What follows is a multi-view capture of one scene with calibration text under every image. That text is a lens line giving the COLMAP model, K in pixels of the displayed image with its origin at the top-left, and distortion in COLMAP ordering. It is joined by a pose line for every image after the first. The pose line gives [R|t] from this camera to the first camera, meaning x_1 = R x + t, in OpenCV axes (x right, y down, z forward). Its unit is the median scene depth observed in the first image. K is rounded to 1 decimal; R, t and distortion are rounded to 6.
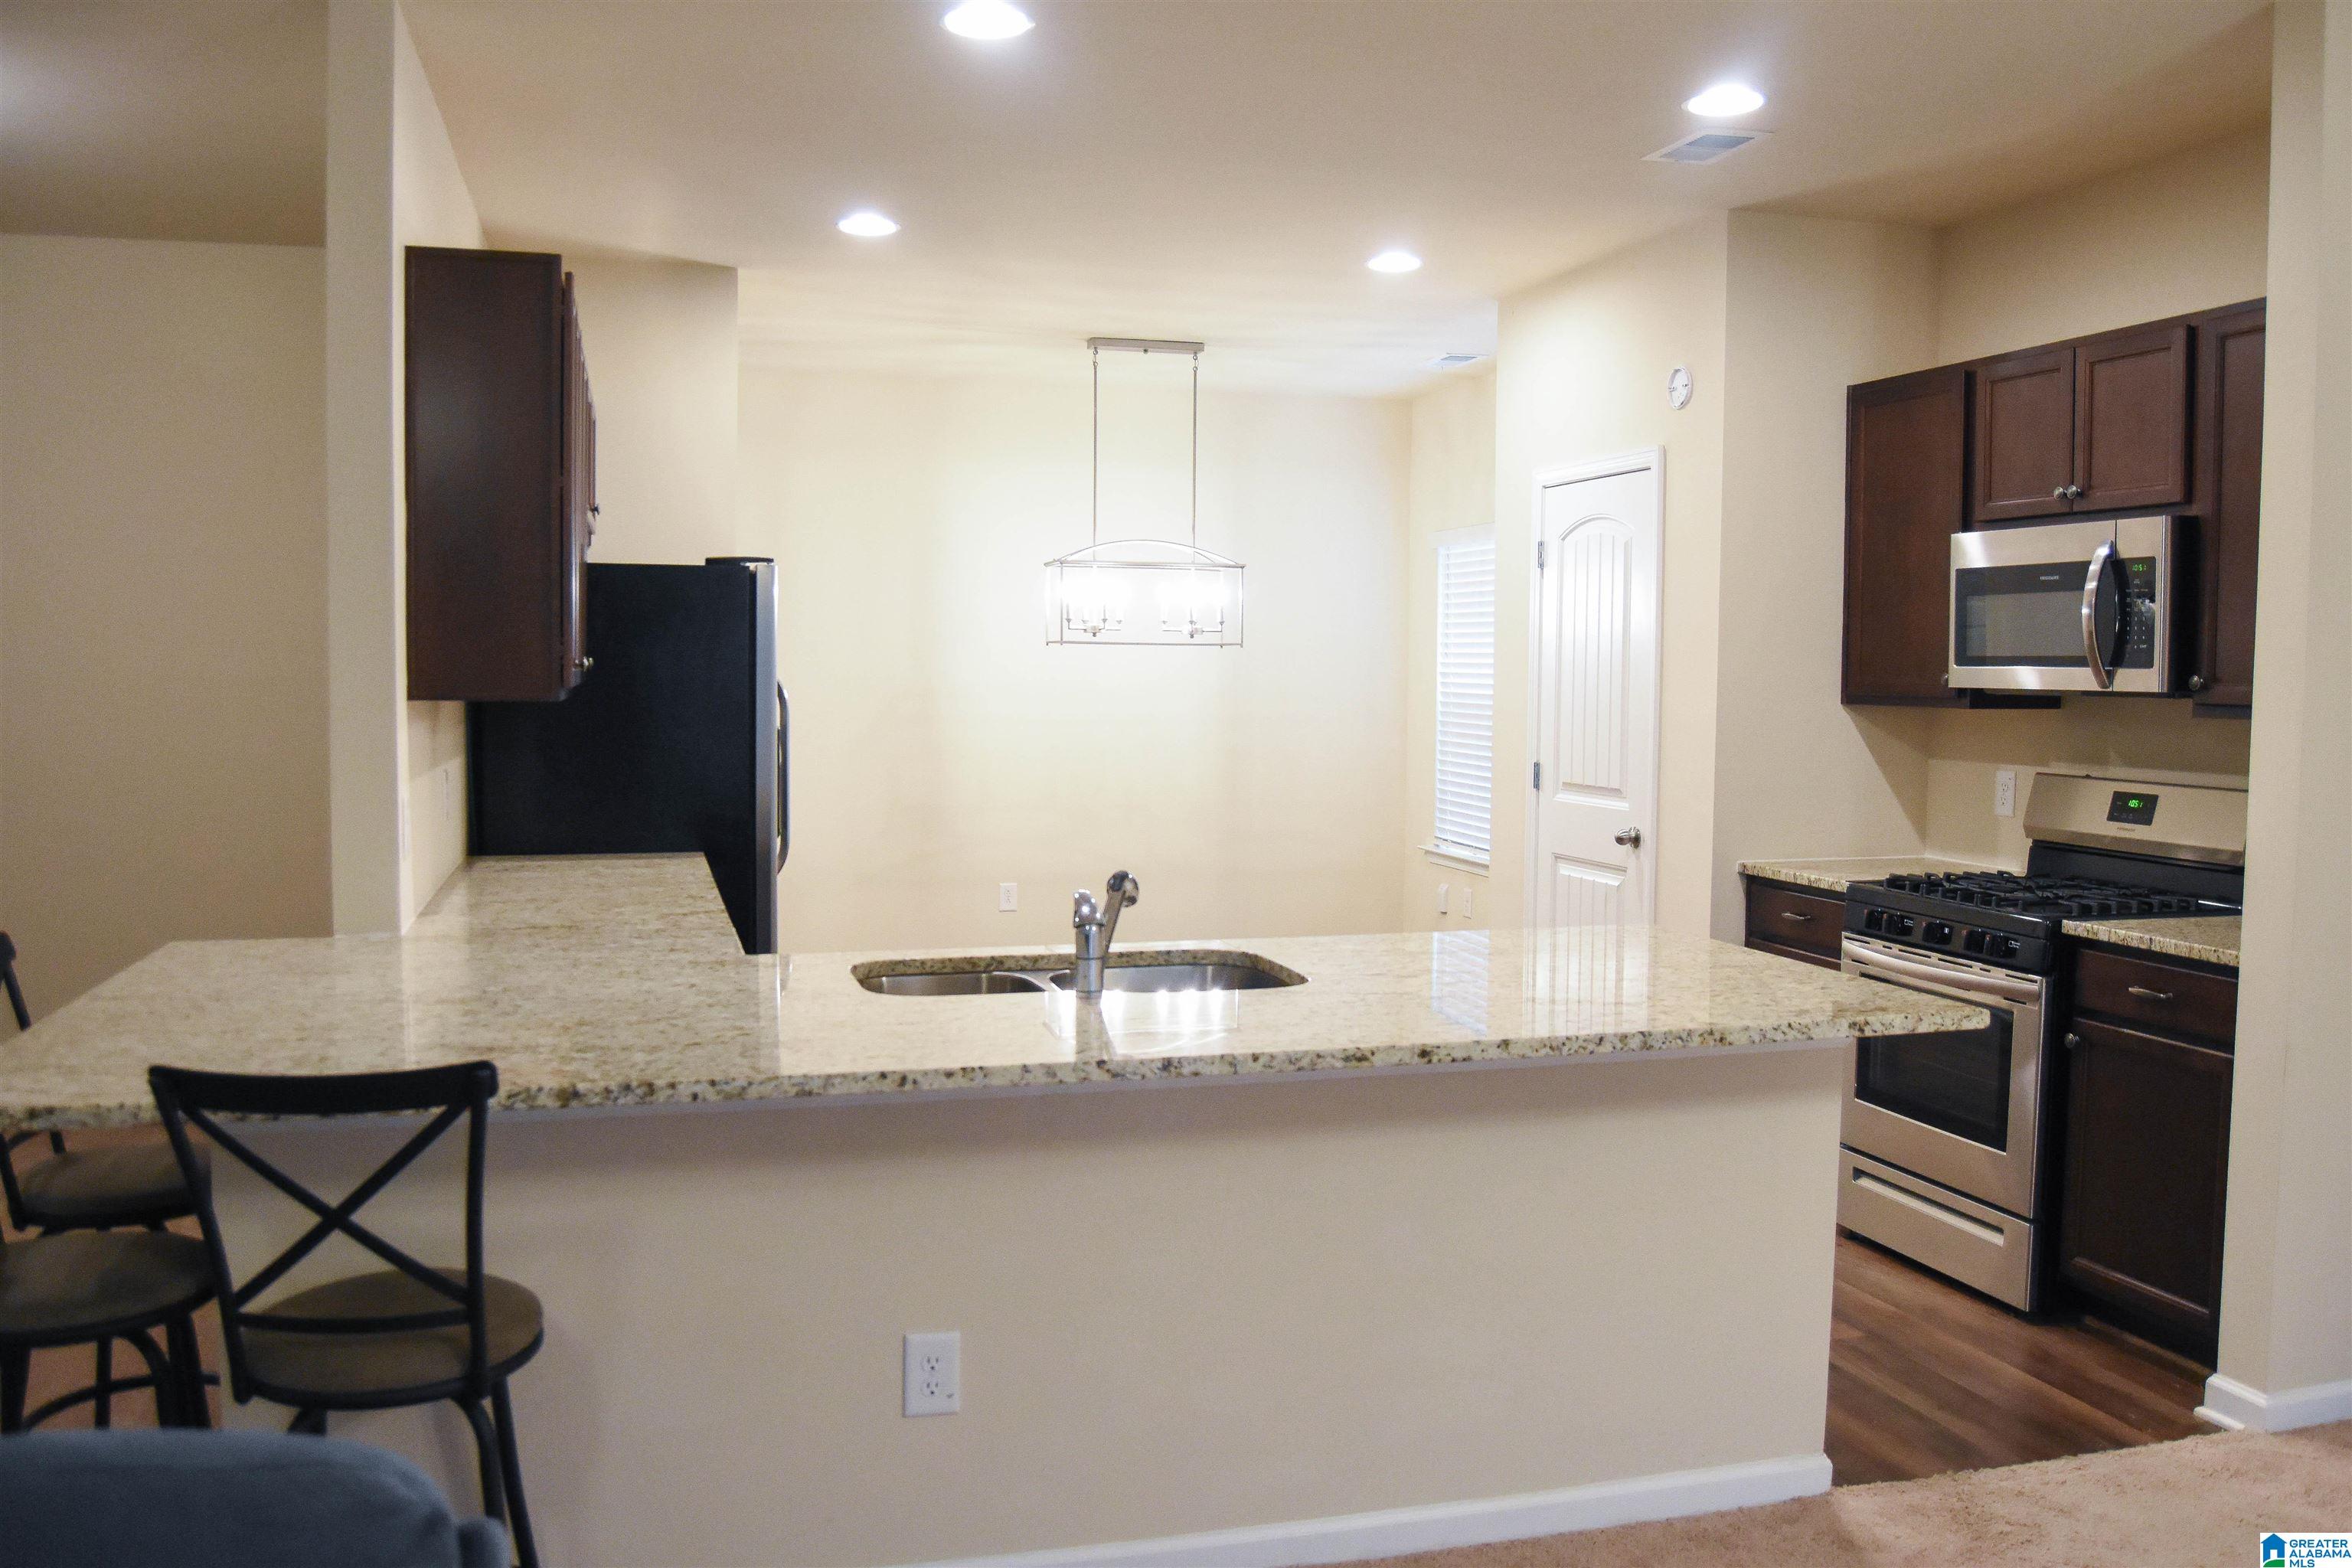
lens RADIAL K [[1915.1, 0, 1203.0], [0, 1915.1, 787.5], [0, 0, 1]] dist [-0.082463, 0.021895]
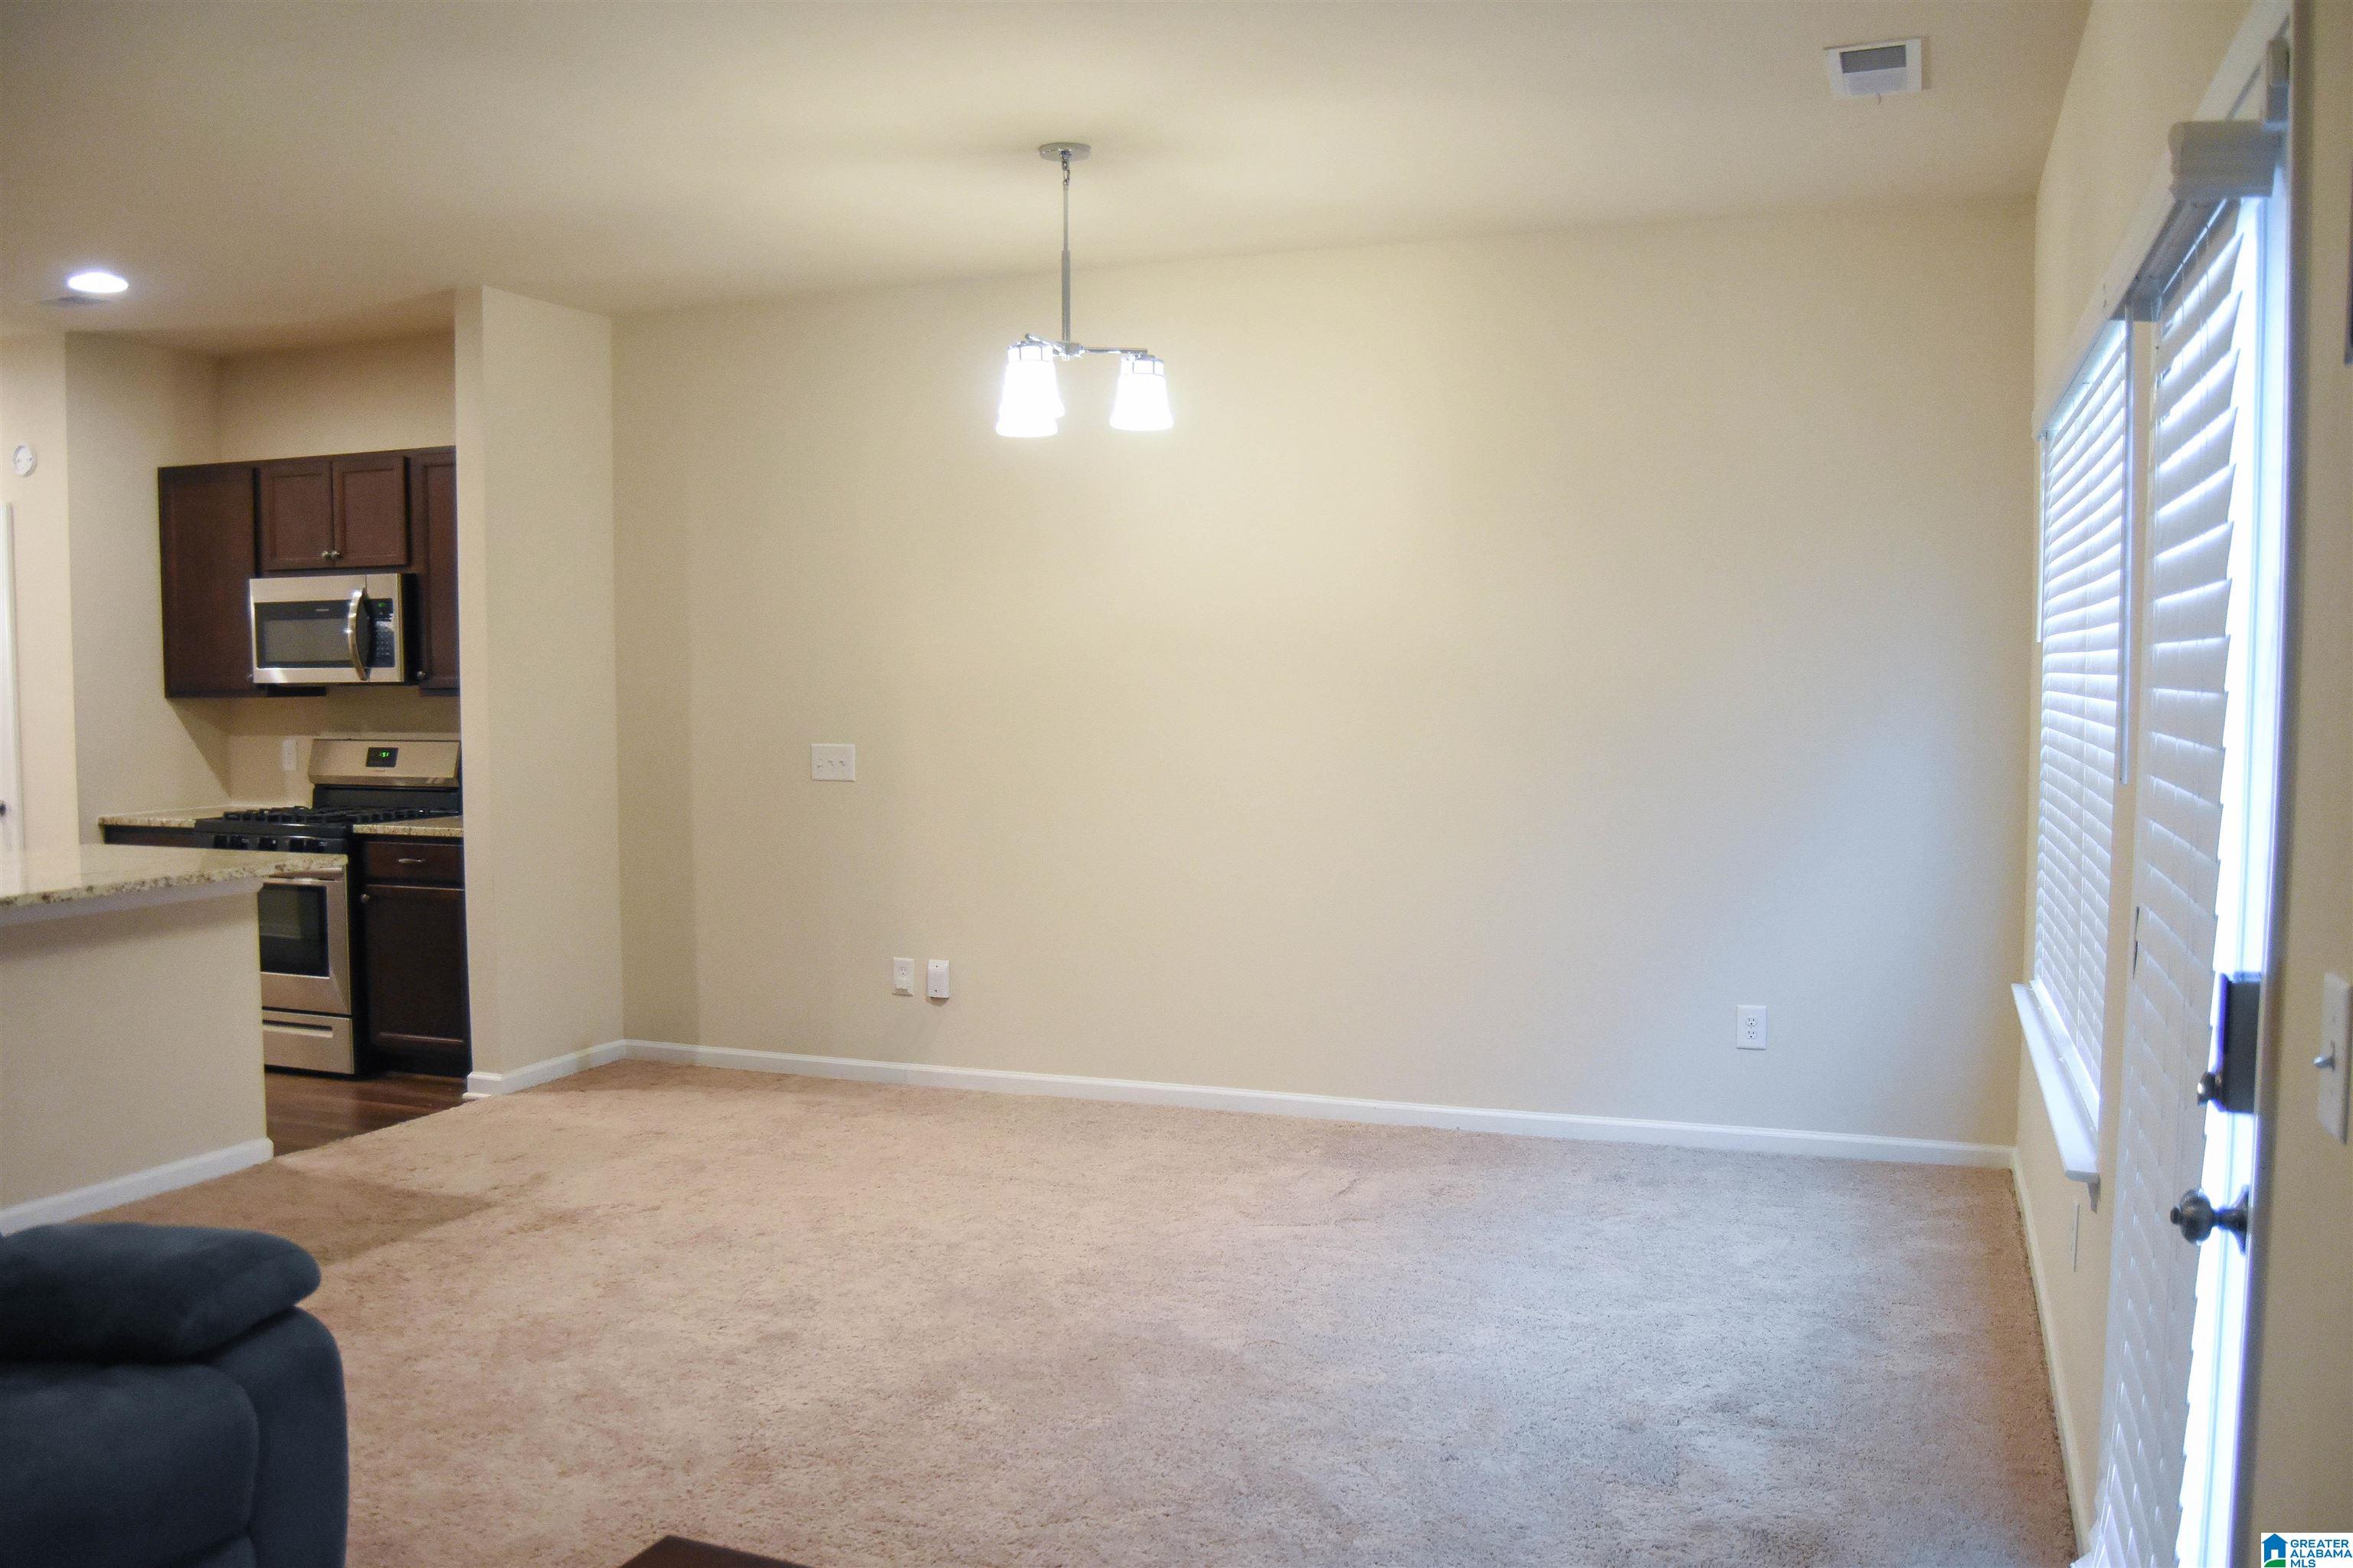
lens RADIAL K [[1864.9, 0, 1178.1], [0, 1864.9, 795.8], [0, 0, 1]] dist [-0.071869, 0.001455]
pose [[0.608663, -0.063027, 0.790921, -0.347351], [0.061143, 0.997602, 0.032444, 0.037419], [-0.791069, 0.028612, 0.611057, -0.505768]]
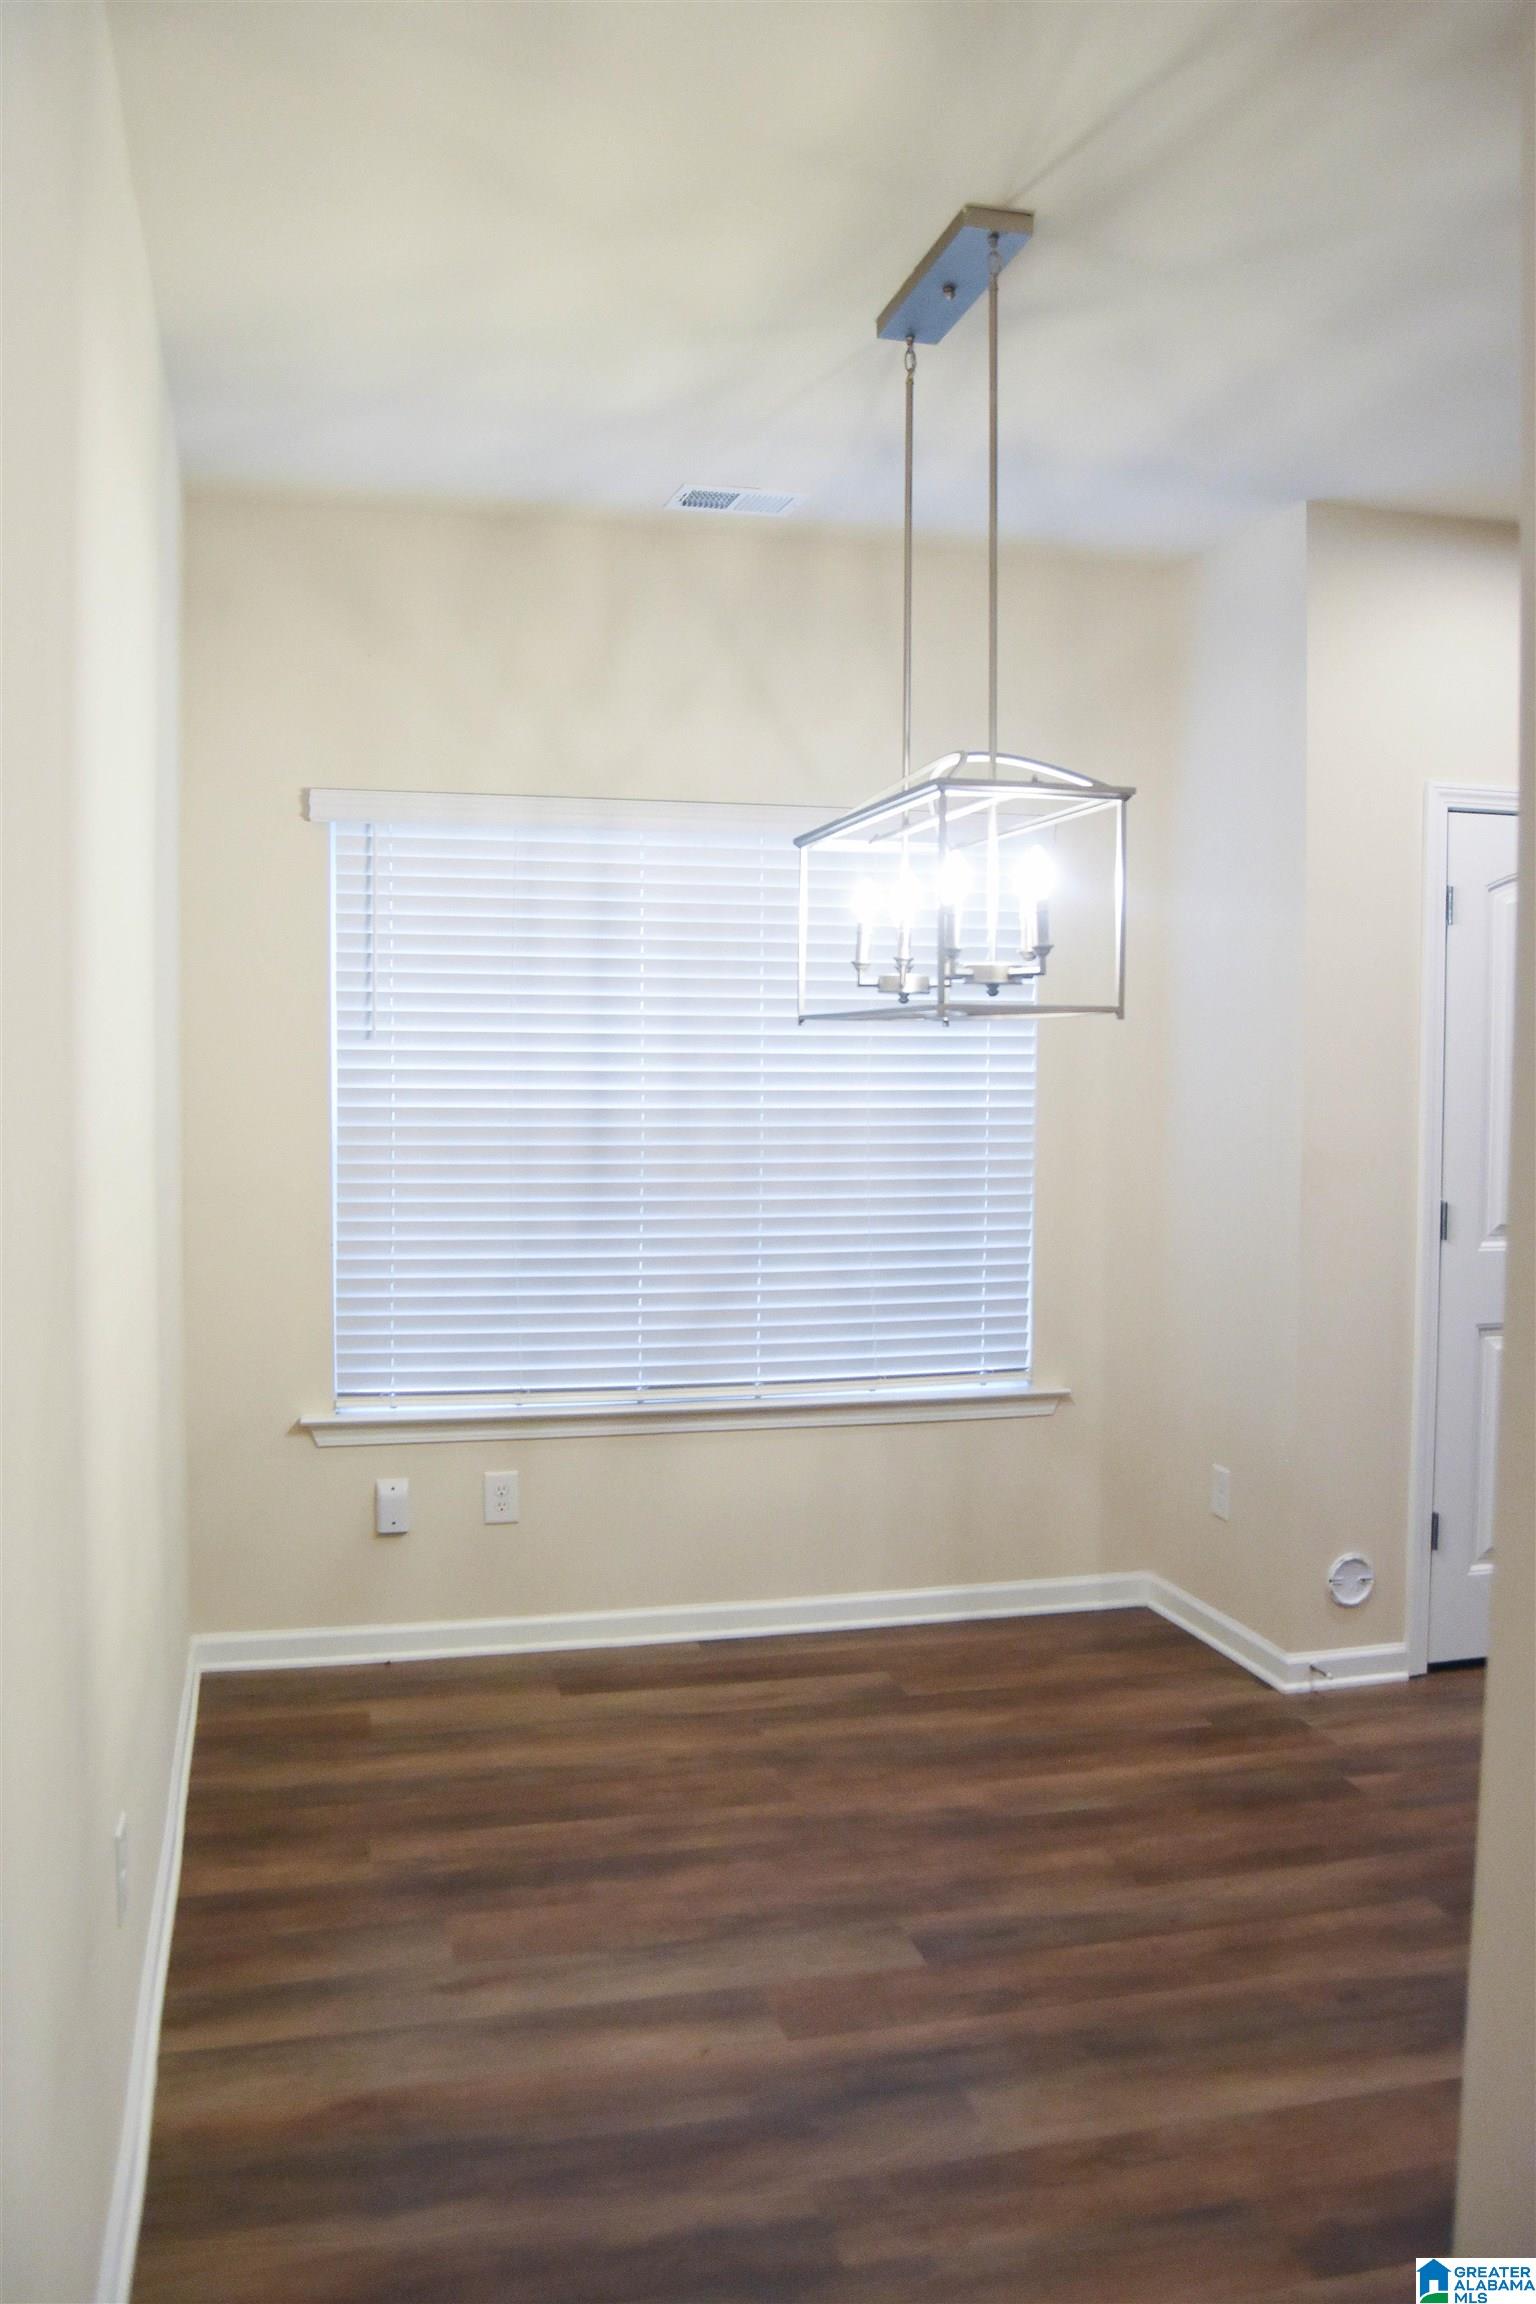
lens RADIAL K [[1876.0, 0, 747.7], [0, 1876.0, 1139.3], [0, 0, 1]] dist [-0.082463, 0.021895]
pose [[0.034882, -0.053060, 0.997982, -0.787451], [0.056872, 0.997077, 0.051024, -0.131742], [-0.997772, 0.054977, 0.037797, 1.892123]]
